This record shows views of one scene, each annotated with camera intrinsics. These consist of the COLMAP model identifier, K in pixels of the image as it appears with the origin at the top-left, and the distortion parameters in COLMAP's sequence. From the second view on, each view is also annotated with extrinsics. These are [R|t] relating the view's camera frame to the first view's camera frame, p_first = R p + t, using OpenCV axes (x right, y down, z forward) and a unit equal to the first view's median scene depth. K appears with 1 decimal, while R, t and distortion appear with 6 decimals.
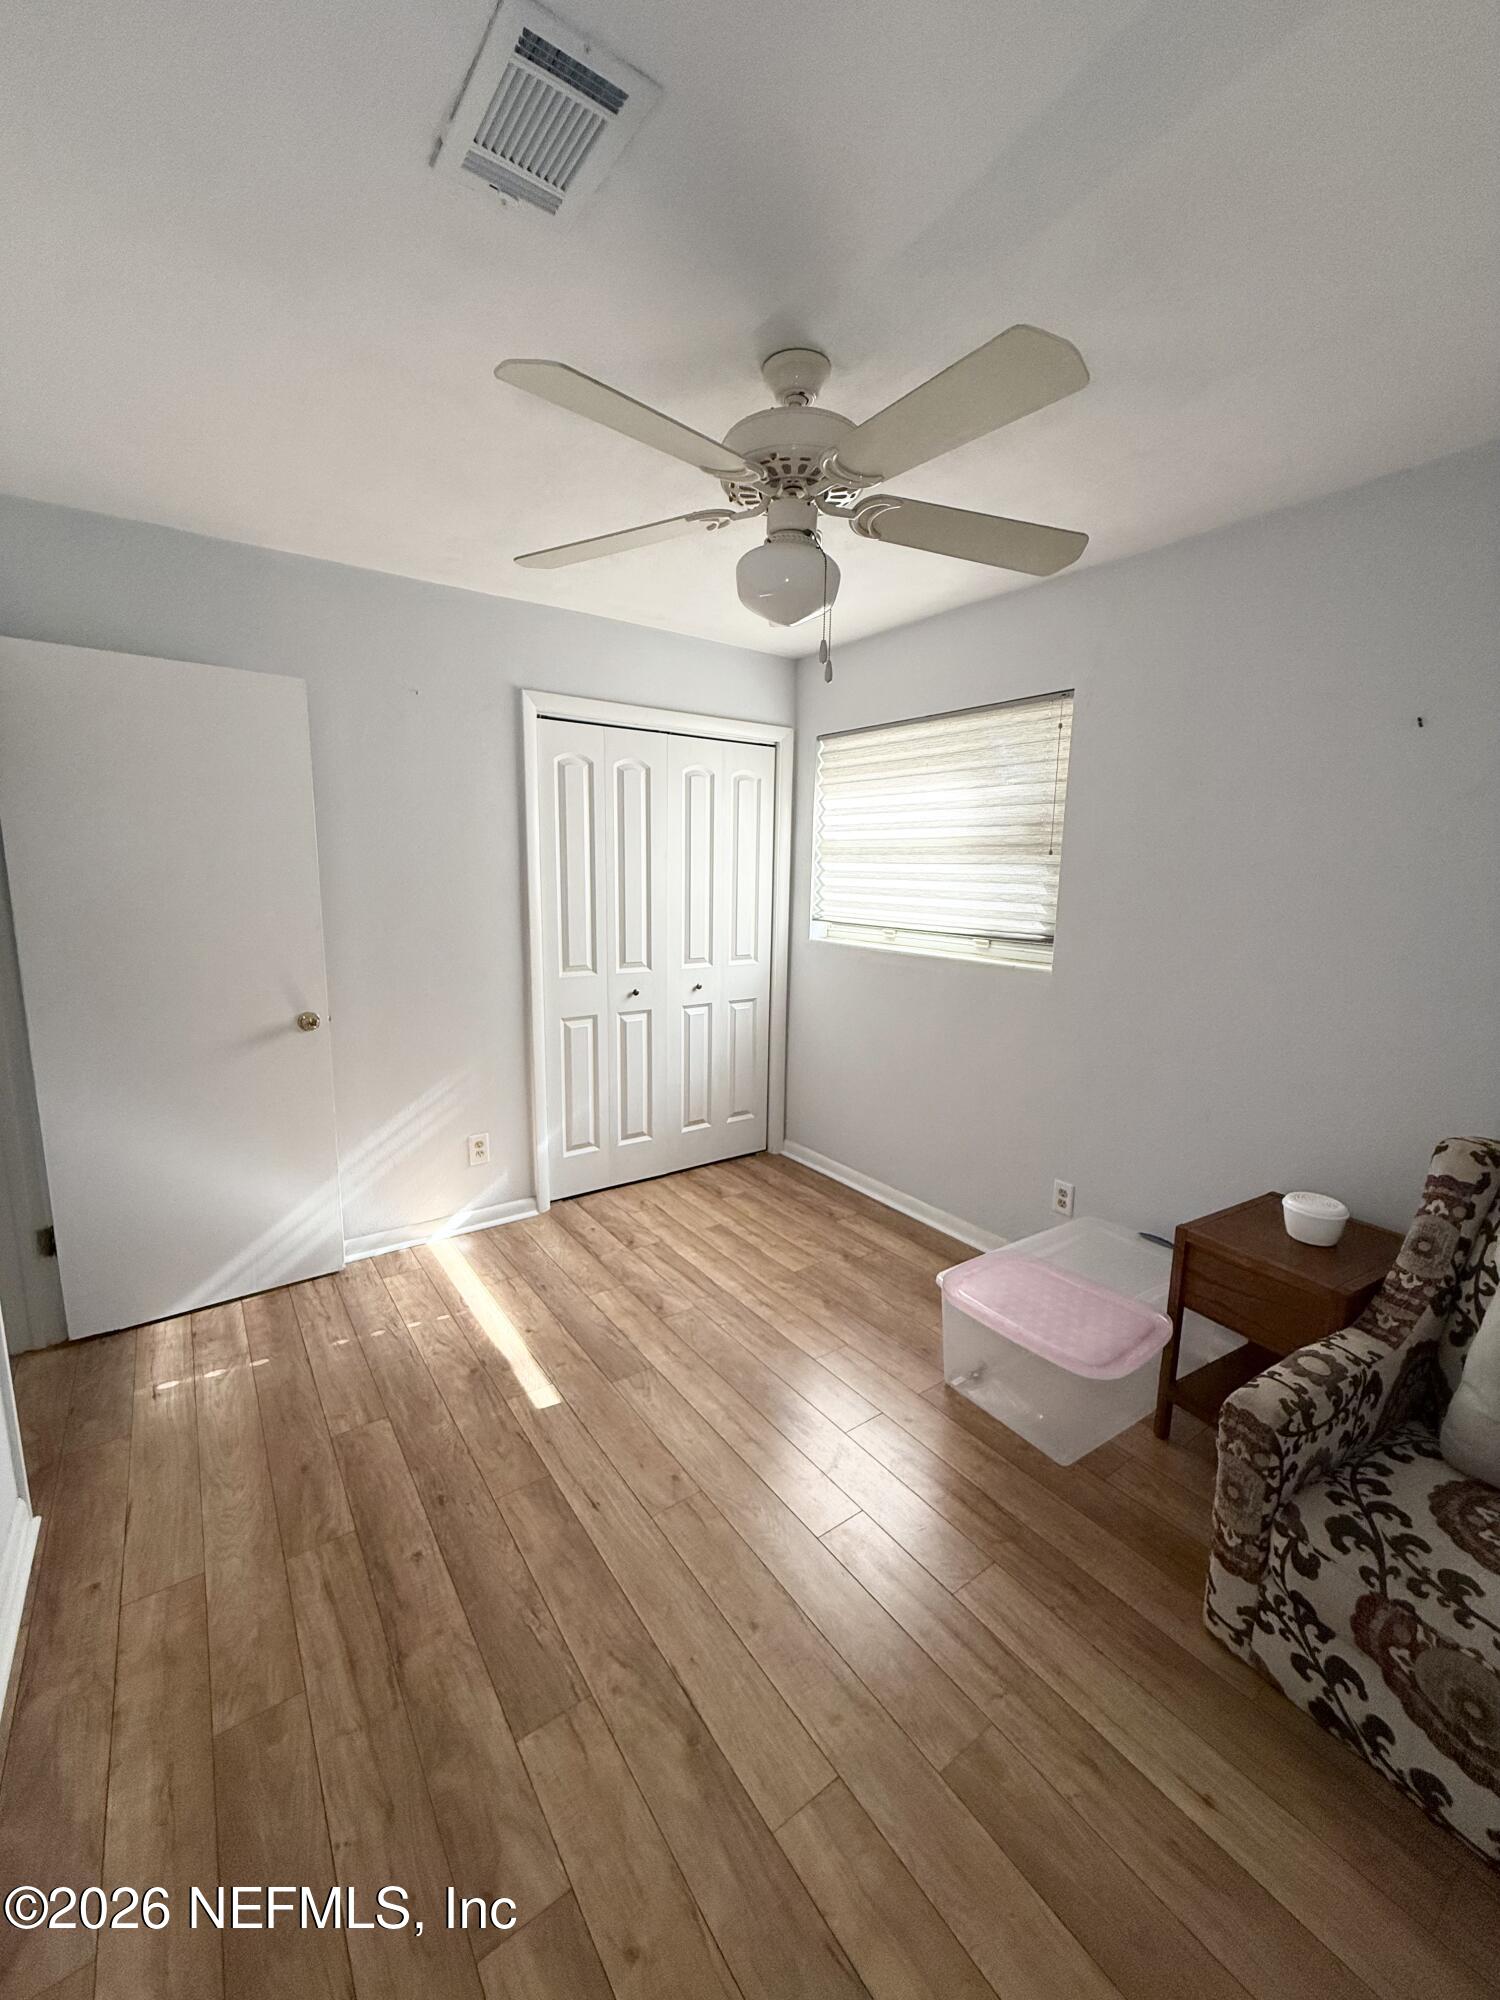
lens RADIAL K [[794.8, 0, 749.1], [0, 794.8, 995.8], [0, 0, 1]] dist [-0.000006, -0.000117]
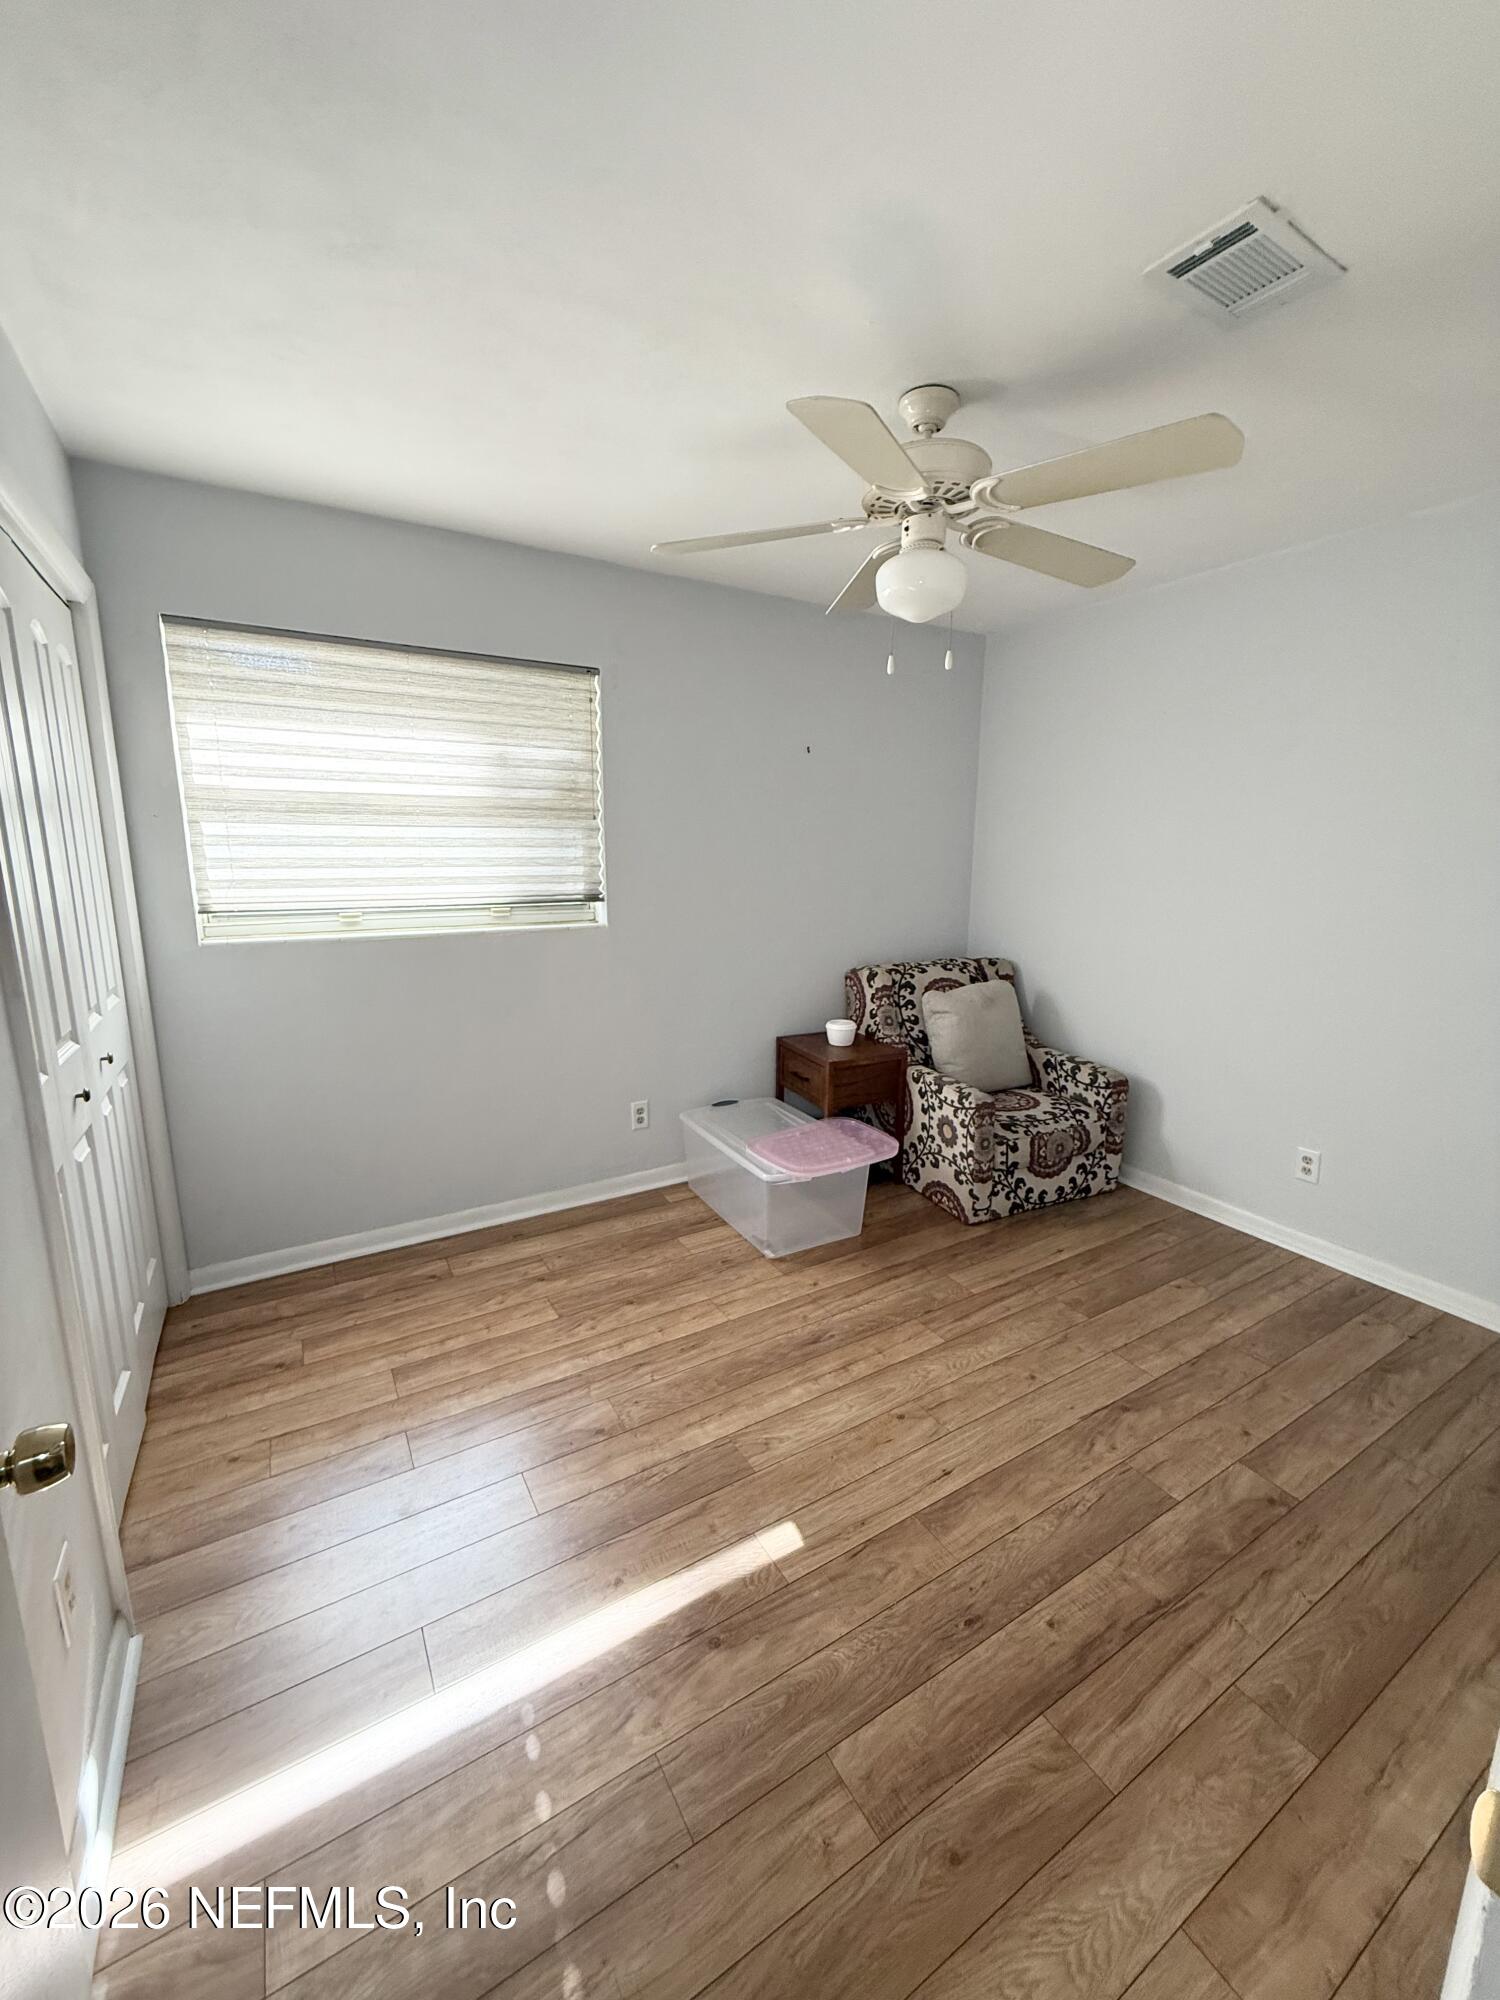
lens RADIAL K [[794.8, 0, 749.1], [0, 794.8, 995.8], [0, 0, 1]] dist [-0.000006, -0.000117]
pose [[0.082561, -0.202133, 0.975872, -0.944156], [0.154372, 0.969990, 0.187854, -0.151700], [-0.984557, 0.135138, 0.111287, 0.925252]]
